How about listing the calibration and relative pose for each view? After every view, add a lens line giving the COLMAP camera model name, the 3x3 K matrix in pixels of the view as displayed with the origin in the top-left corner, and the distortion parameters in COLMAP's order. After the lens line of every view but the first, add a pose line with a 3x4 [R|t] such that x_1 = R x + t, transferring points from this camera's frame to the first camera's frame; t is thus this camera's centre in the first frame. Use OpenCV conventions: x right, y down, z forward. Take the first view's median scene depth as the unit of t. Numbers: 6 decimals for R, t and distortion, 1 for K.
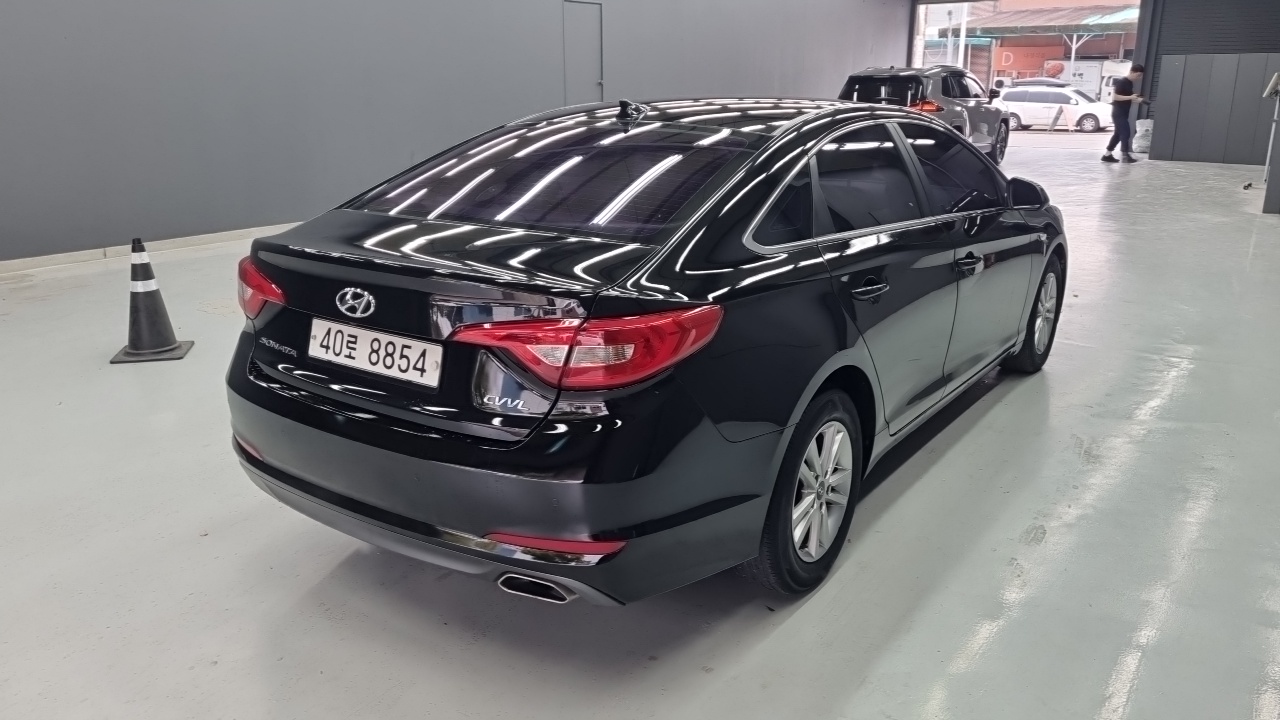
lens RADIAL K [[960.8, 0, 646.7], [0, 960.8, 300.9], [0, 0, 1]] dist [0.041549, -0.007588]
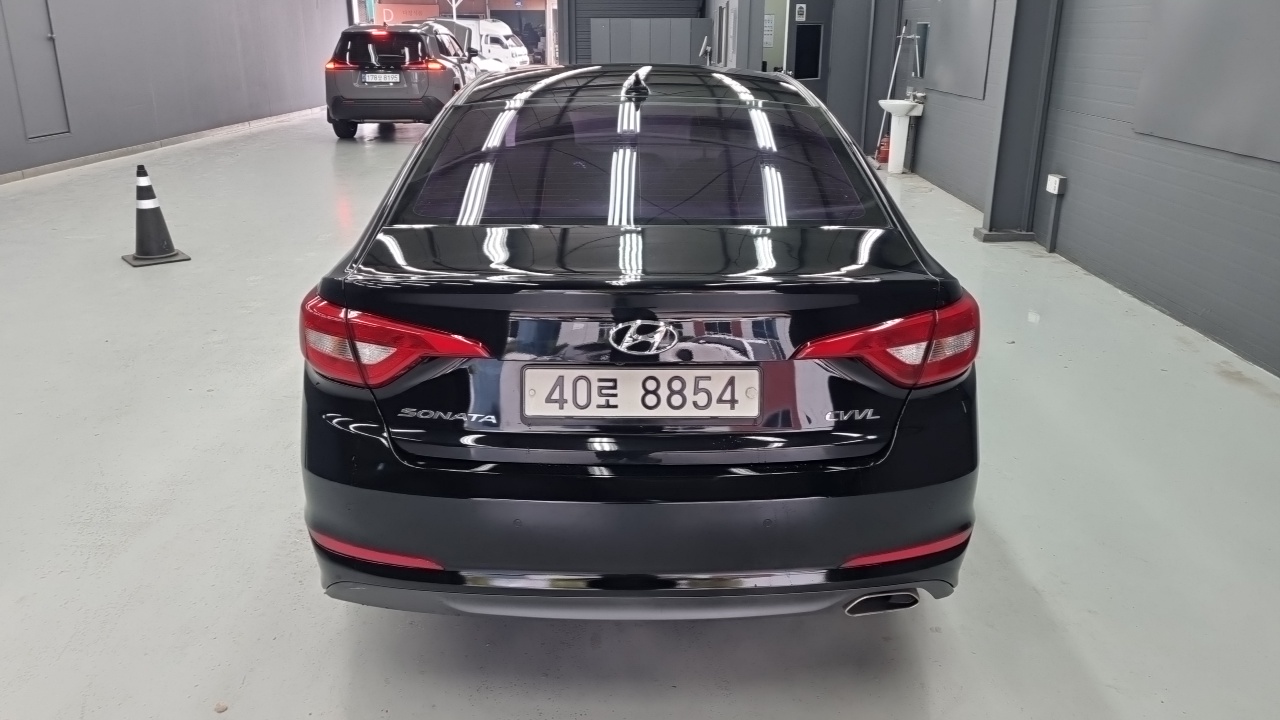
lens RADIAL K [[960.8, 0, 618.6], [0, 960.8, 304.6], [0, 0, 1]] dist [0.041549, -0.007588]
pose [[0.818469, -0.151296, 0.554273, -0.745740], [0.124798, 0.988488, 0.085539, -0.094724], [-0.560834, -0.000839, 0.827928, 0.337543]]
